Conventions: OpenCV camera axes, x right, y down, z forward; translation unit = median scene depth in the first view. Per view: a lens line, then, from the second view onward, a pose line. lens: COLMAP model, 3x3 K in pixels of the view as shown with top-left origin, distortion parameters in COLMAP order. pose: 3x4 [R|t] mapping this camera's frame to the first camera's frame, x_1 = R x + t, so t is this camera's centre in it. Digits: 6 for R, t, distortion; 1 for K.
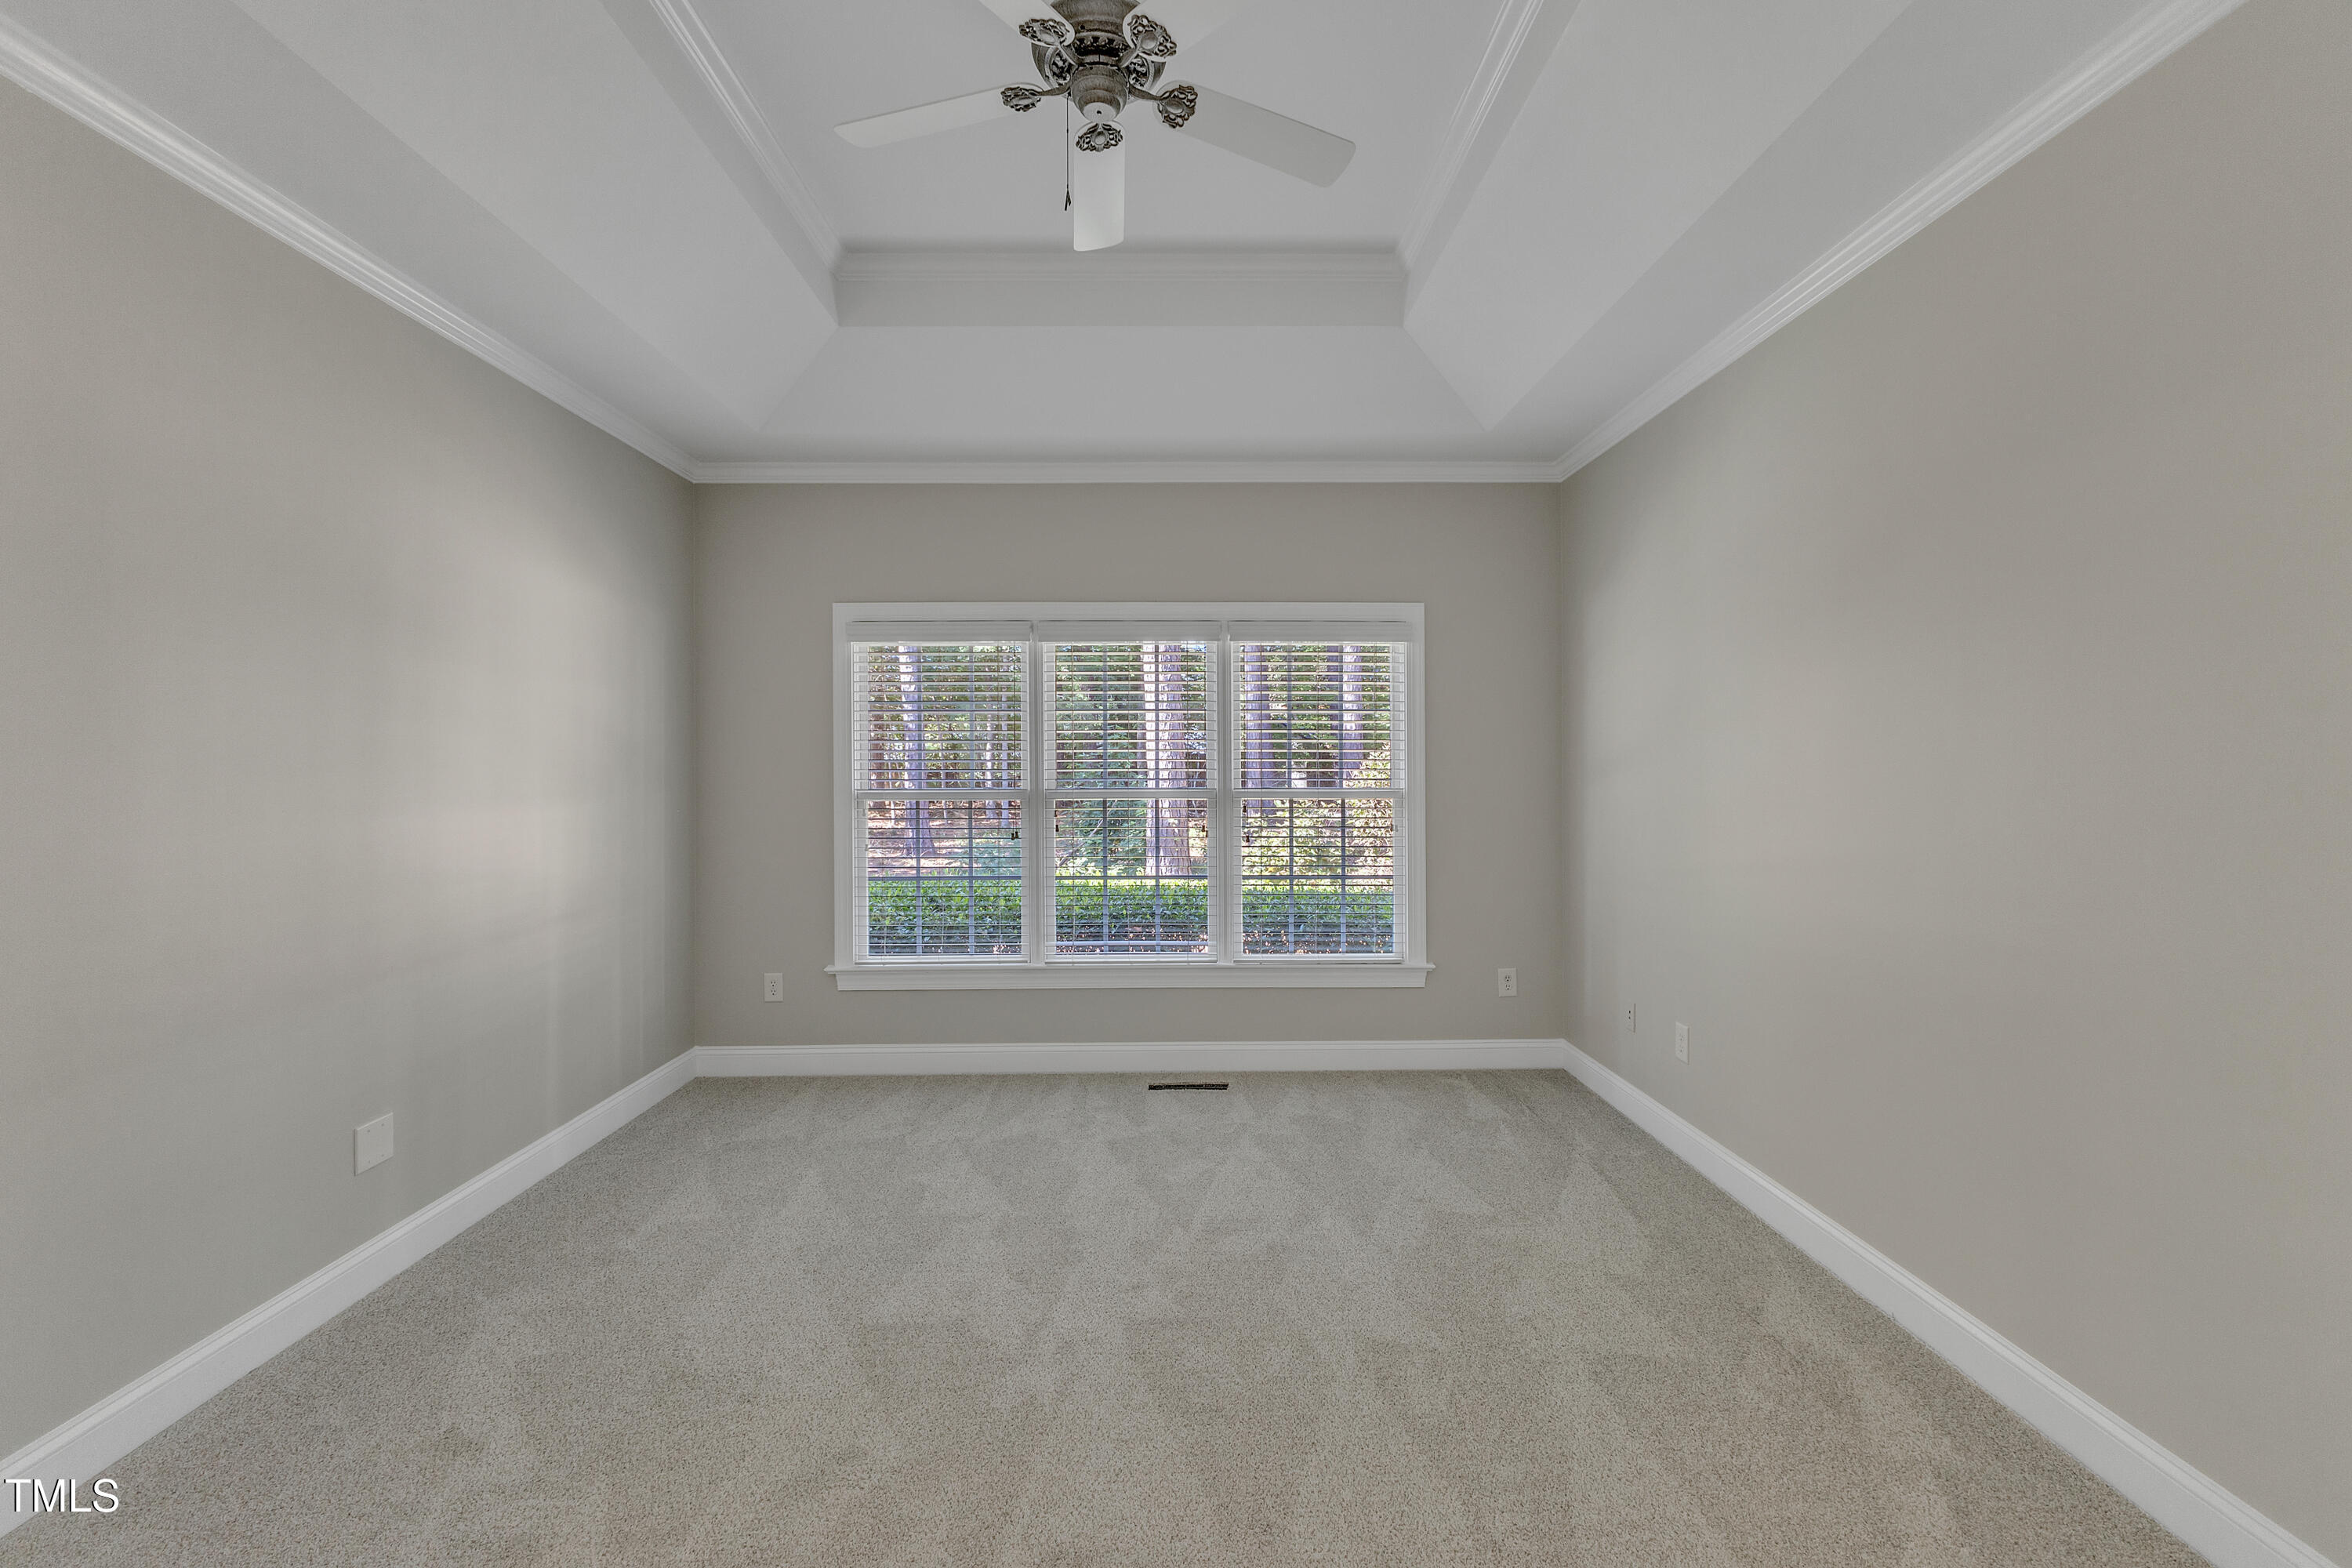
lens RADIAL K [[816.0, 0, 1176.0], [0, 816.0, 784.0], [0, 0, 1]] dist [0.006384, -0.000039]
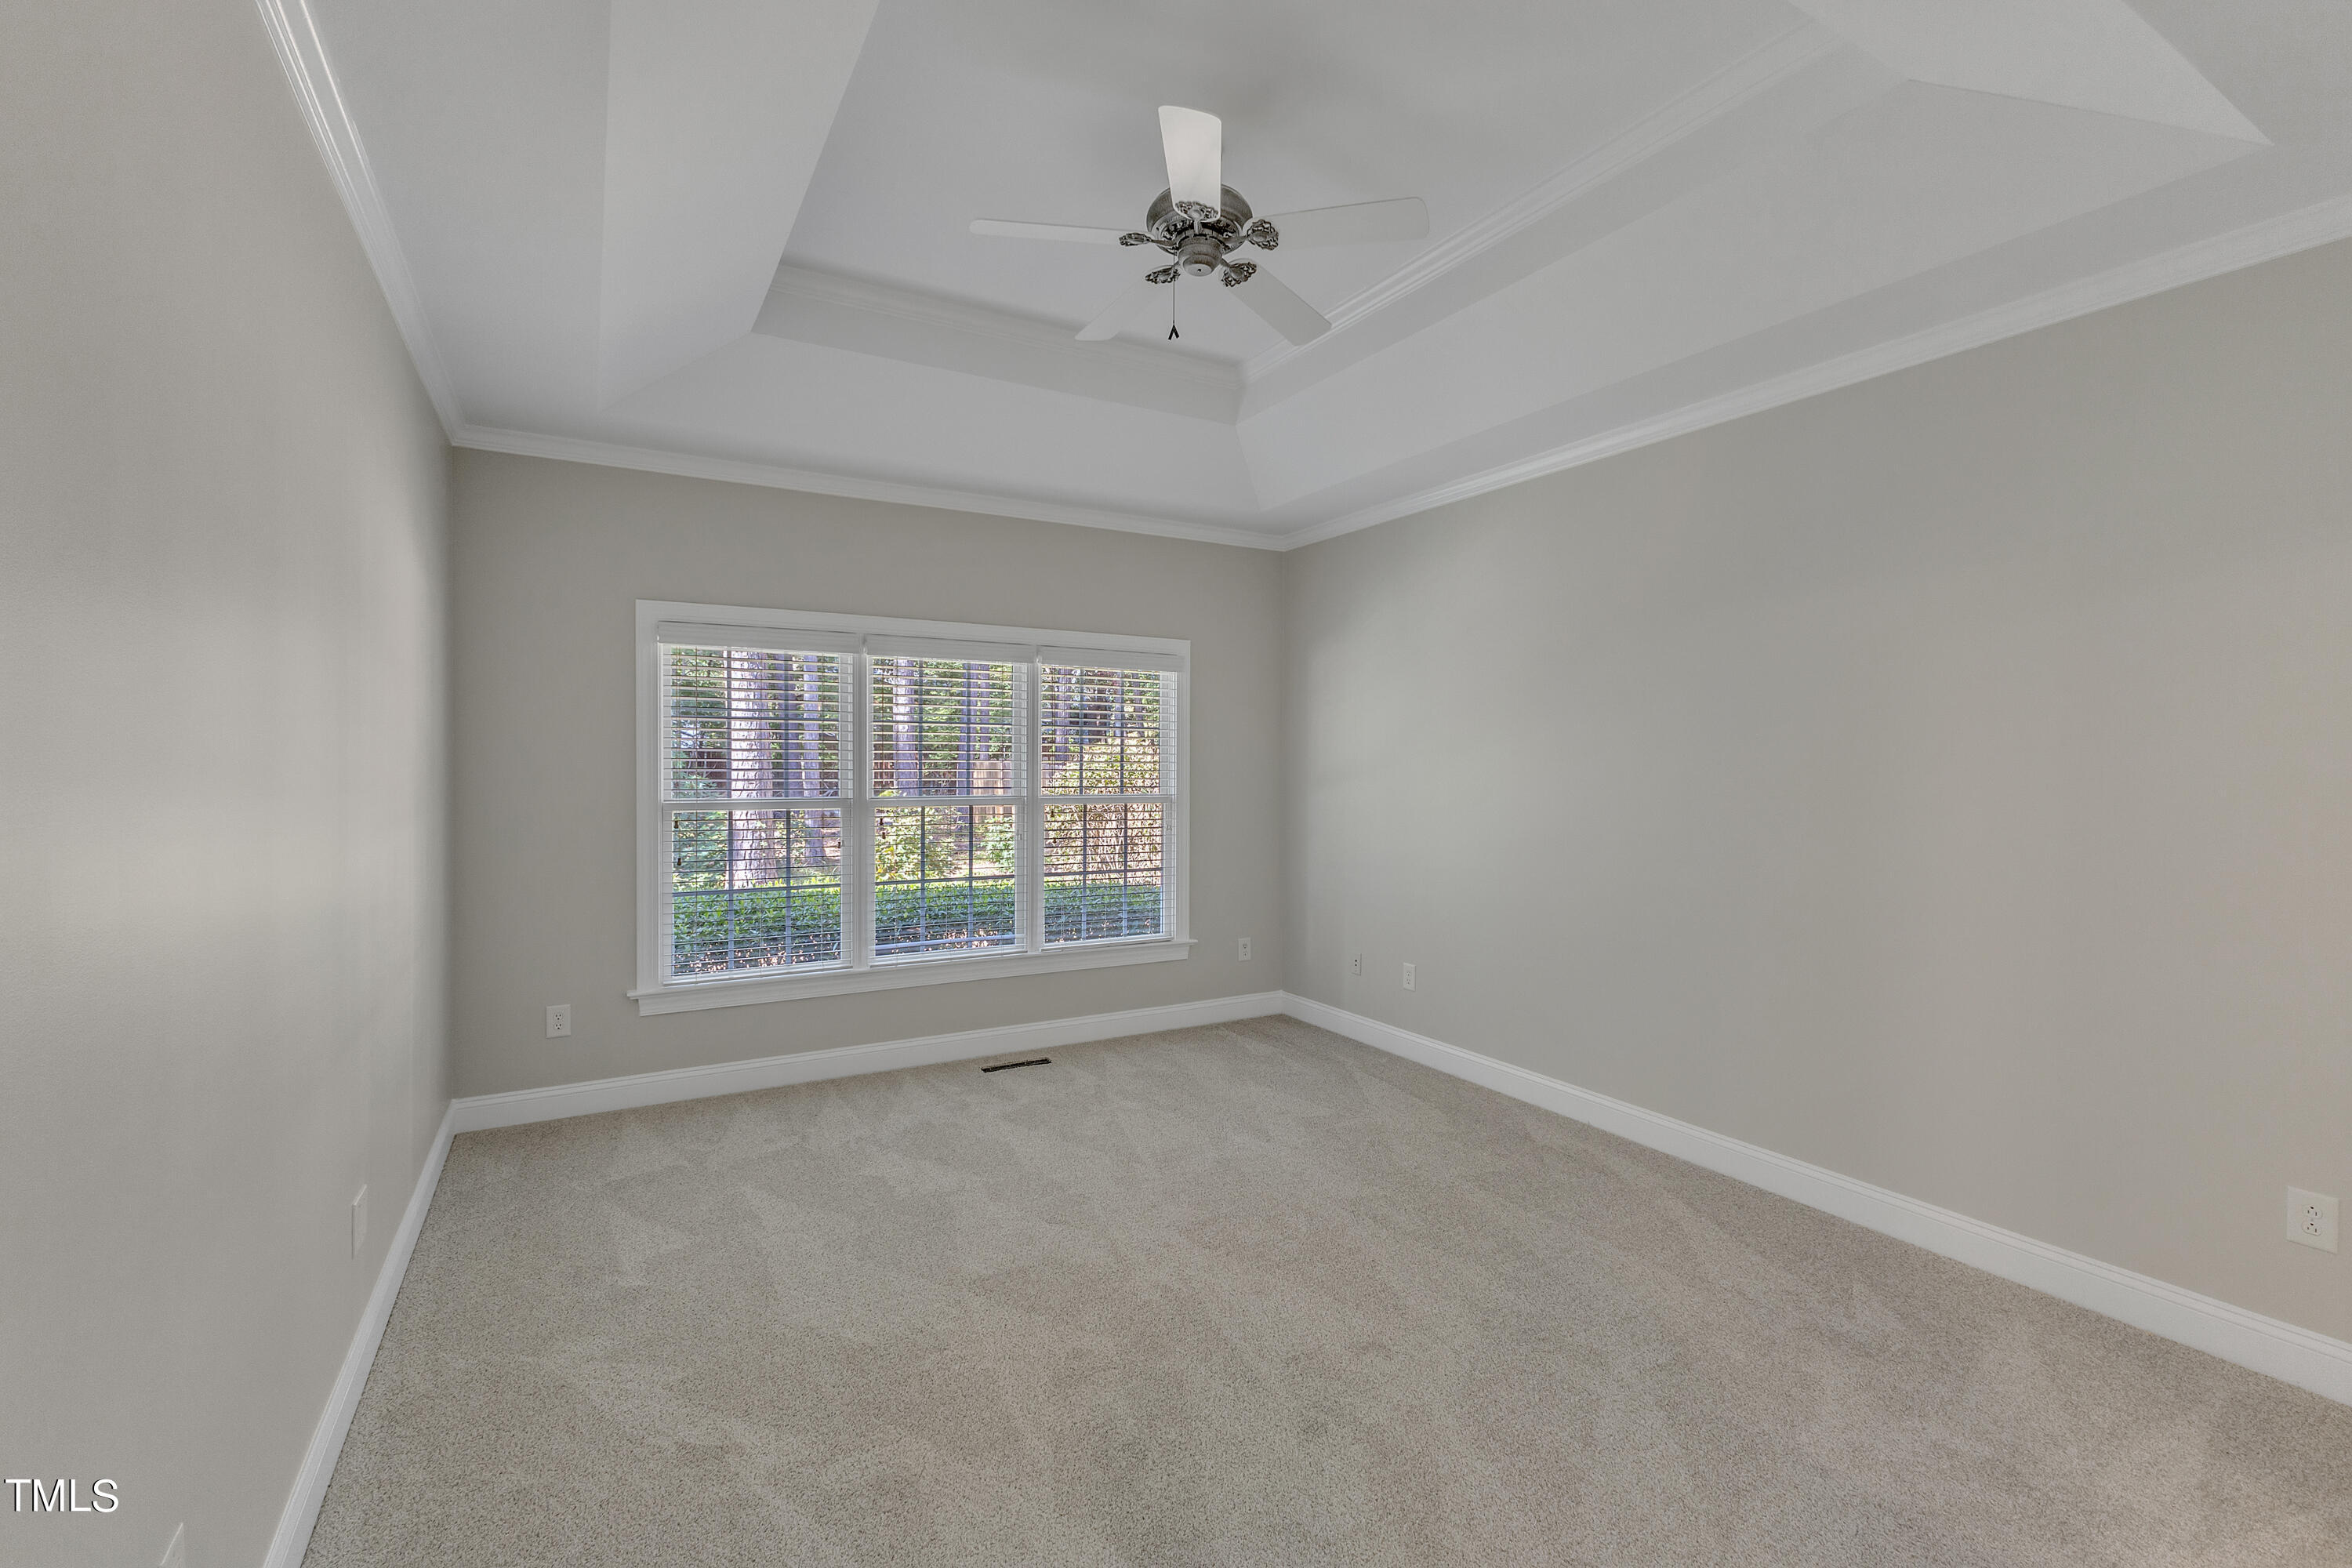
lens RADIAL K [[886.6, 0, 927.4], [0, 886.6, 786.5], [0, 0, 1]] dist [0.004579, 0.000103]
pose [[0.924898, -0.006500, 0.380161, -0.566923], [0.003754, 0.999961, 0.007967, -0.018139], [-0.380198, -0.005941, 0.924886, -0.065814]]
